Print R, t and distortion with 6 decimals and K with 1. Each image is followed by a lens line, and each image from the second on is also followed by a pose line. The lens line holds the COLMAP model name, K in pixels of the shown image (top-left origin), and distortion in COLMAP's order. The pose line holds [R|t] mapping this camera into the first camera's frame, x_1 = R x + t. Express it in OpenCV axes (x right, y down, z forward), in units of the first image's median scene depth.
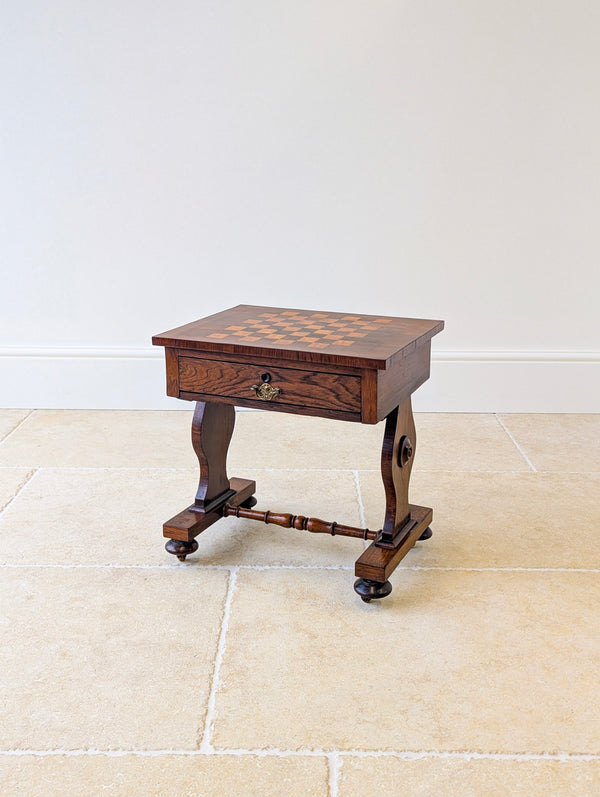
lens RADIAL K [[882.4, 0, 308.6], [0, 882.4, 380.6], [0, 0, 1]] dist [0.057423, -0.025093]
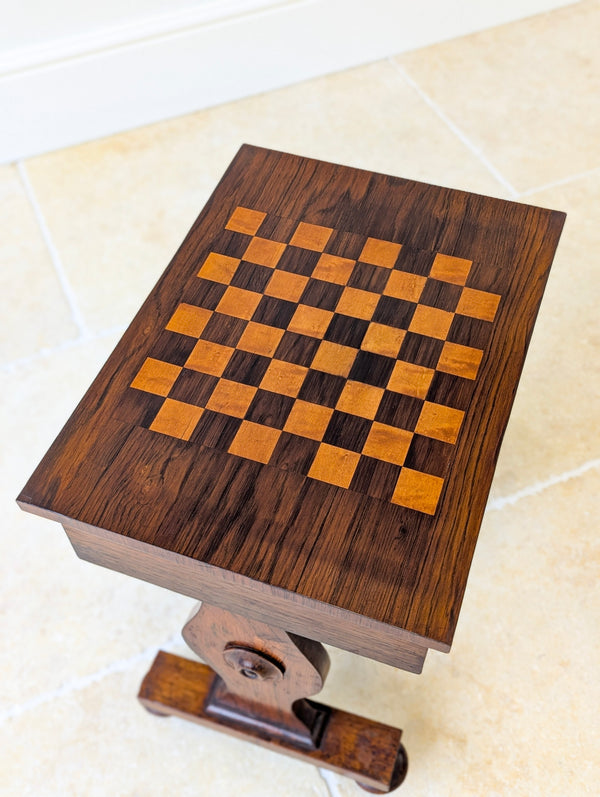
lens RADIAL K [[853.0, 0, 310.9], [0, 853.0, 396.0], [0, 0, 1]] dist [0.063628, -0.039914]
pose [[-0.080842, -0.797633, 0.597701, -0.307461], [0.290987, 0.554653, 0.779543, -0.408638], [-0.953305, 0.236943, 0.187261, 0.982032]]
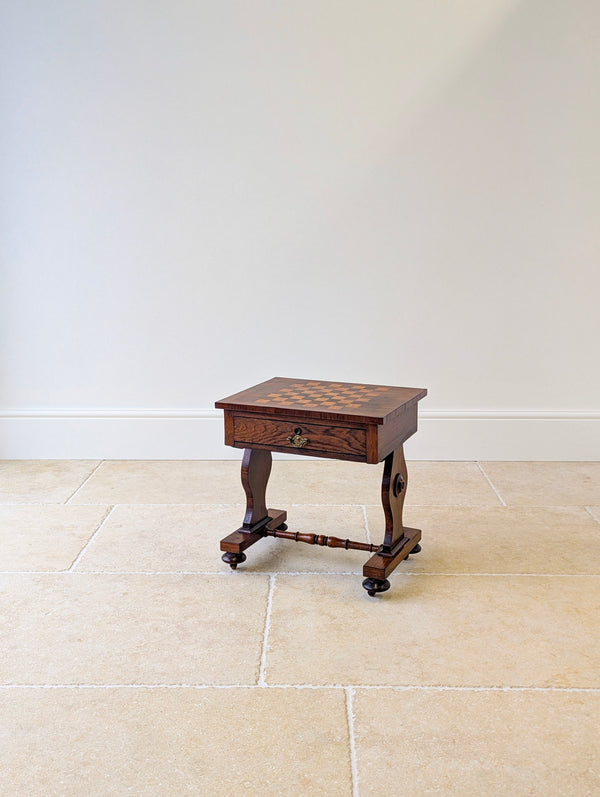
lens RADIAL K [[853.0, 0, 310.9], [0, 853.0, 396.0], [0, 0, 1]] dist [0.063628, -0.039914]
pose [[0.999945, -0.005848, -0.008699, -0.015303], [0.005400, 0.998700, -0.050696, 0.009331], [0.008984, 0.050647, 0.998676, -0.337625]]
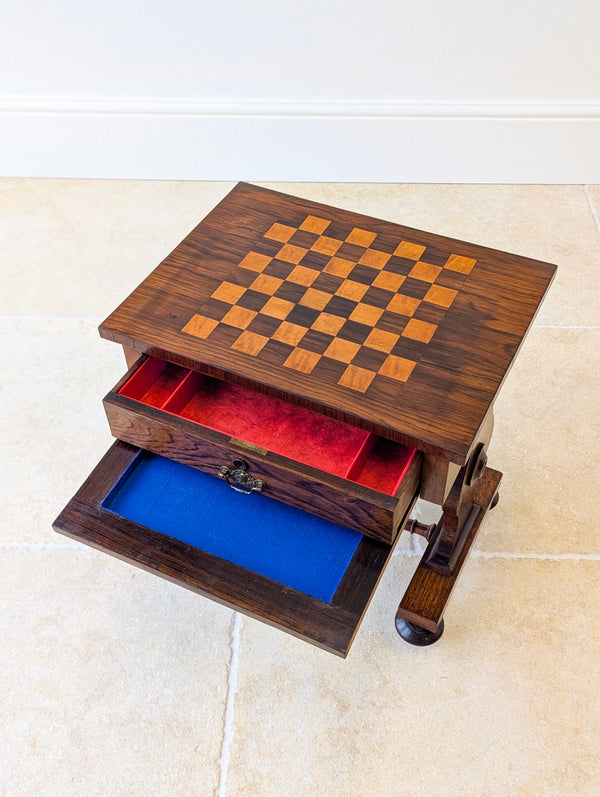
lens RADIAL K [[853.0, 0, 310.9], [0, 853.0, 396.0], [0, 0, 1]] dist [0.063628, -0.039914]
pose [[0.999560, 0.011524, -0.027337, -0.005829], [0.004250, 0.856338, 0.516399, -0.332817], [0.029361, -0.516288, 0.855912, 0.458201]]
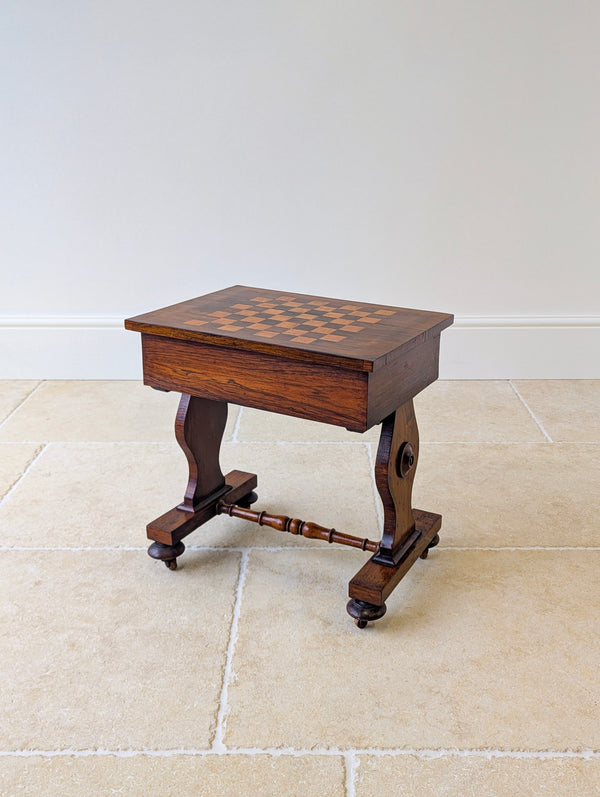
lens RADIAL K [[856.9, 0, 313.0], [0, 856.9, 398.4], [0, 0, 1]] dist [0.051067, -0.025873]
pose [[0.999931, -0.009059, -0.007468, -0.001356], [0.009590, 0.997179, 0.074450, -0.027532], [0.006773, -0.074516, 0.997197, 0.070838]]
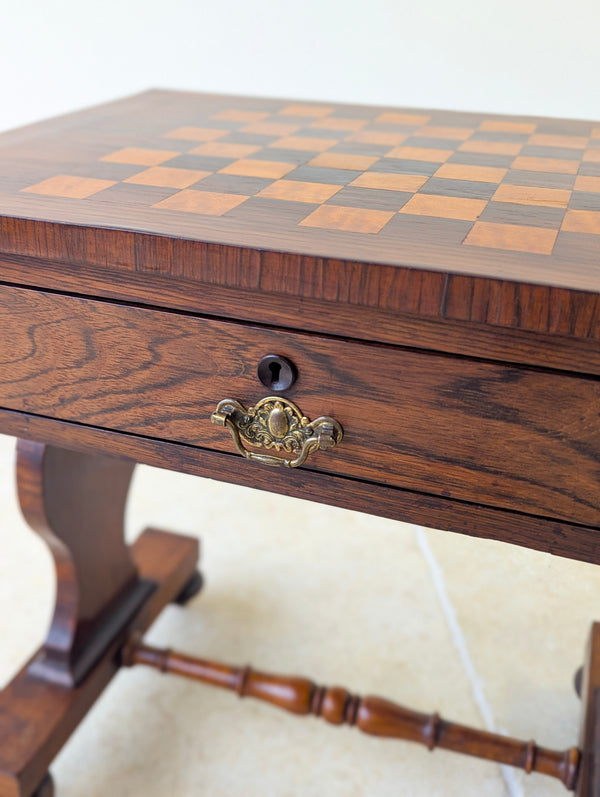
lens RADIAL K [[871.4, 0, 299.6], [0, 871.4, 397.7], [0, 0, 1]] dist [0.033829, -0.023259]
pose [[0.995769, -0.016704, 0.090364, -0.062288], [-0.002390, 0.978301, 0.207175, -0.044753], [-0.091864, -0.206514, 0.974122, 0.754314]]
